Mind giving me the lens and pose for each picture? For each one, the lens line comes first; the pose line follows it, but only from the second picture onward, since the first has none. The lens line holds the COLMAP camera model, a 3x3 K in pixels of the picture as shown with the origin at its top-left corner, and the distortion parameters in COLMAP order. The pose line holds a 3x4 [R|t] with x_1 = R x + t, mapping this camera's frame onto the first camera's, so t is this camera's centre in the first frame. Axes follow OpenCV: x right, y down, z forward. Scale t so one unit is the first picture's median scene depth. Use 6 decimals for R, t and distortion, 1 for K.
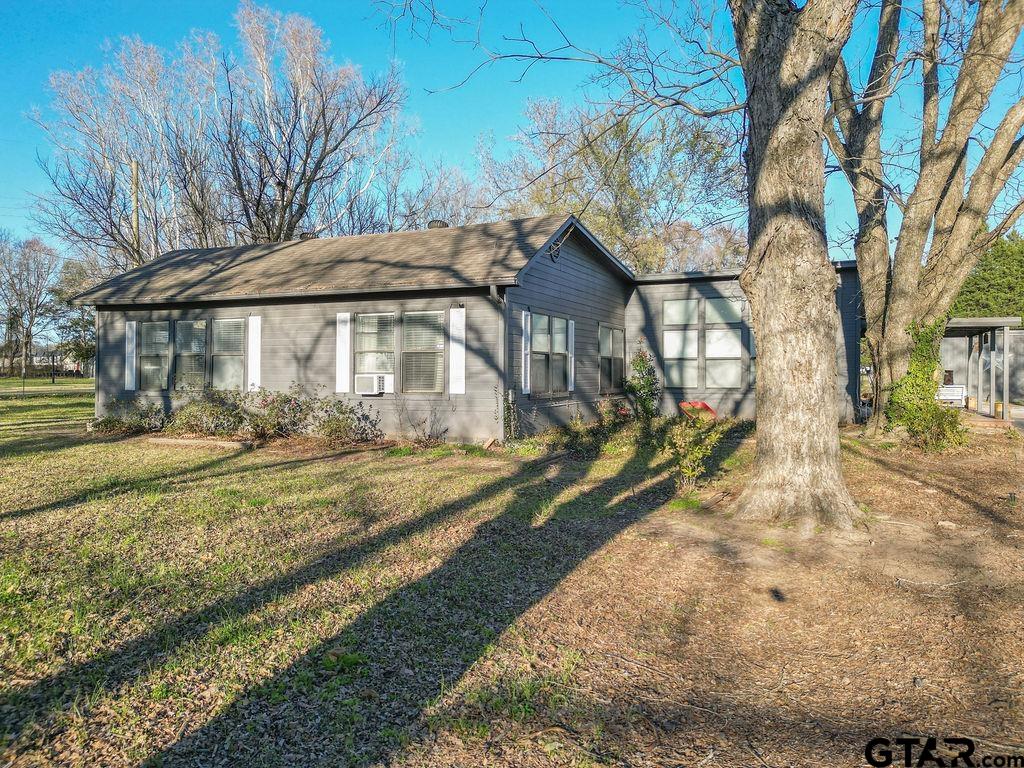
lens RADIAL K [[717.9, 0, 512.0], [0, 717.9, 384.0], [0, 0, 1]] dist [0.065627, -0.069330]
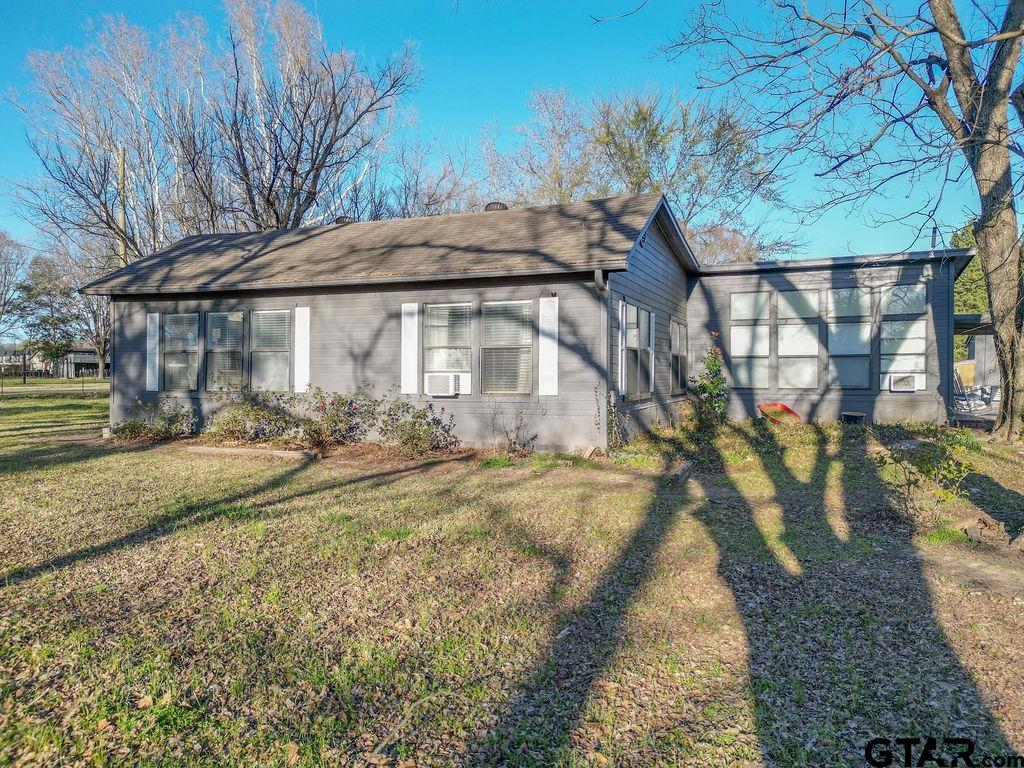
lens RADIAL K [[720.4, 0, 512.0], [0, 720.4, 384.0], [0, 0, 1]] dist [0.061277, -0.056360]
pose [[0.999370, 0.000010, 0.035492, -0.124924], [0.000008, 1.000000, -0.000525, 0.000205], [-0.035492, 0.000525, 0.999370, 0.103247]]
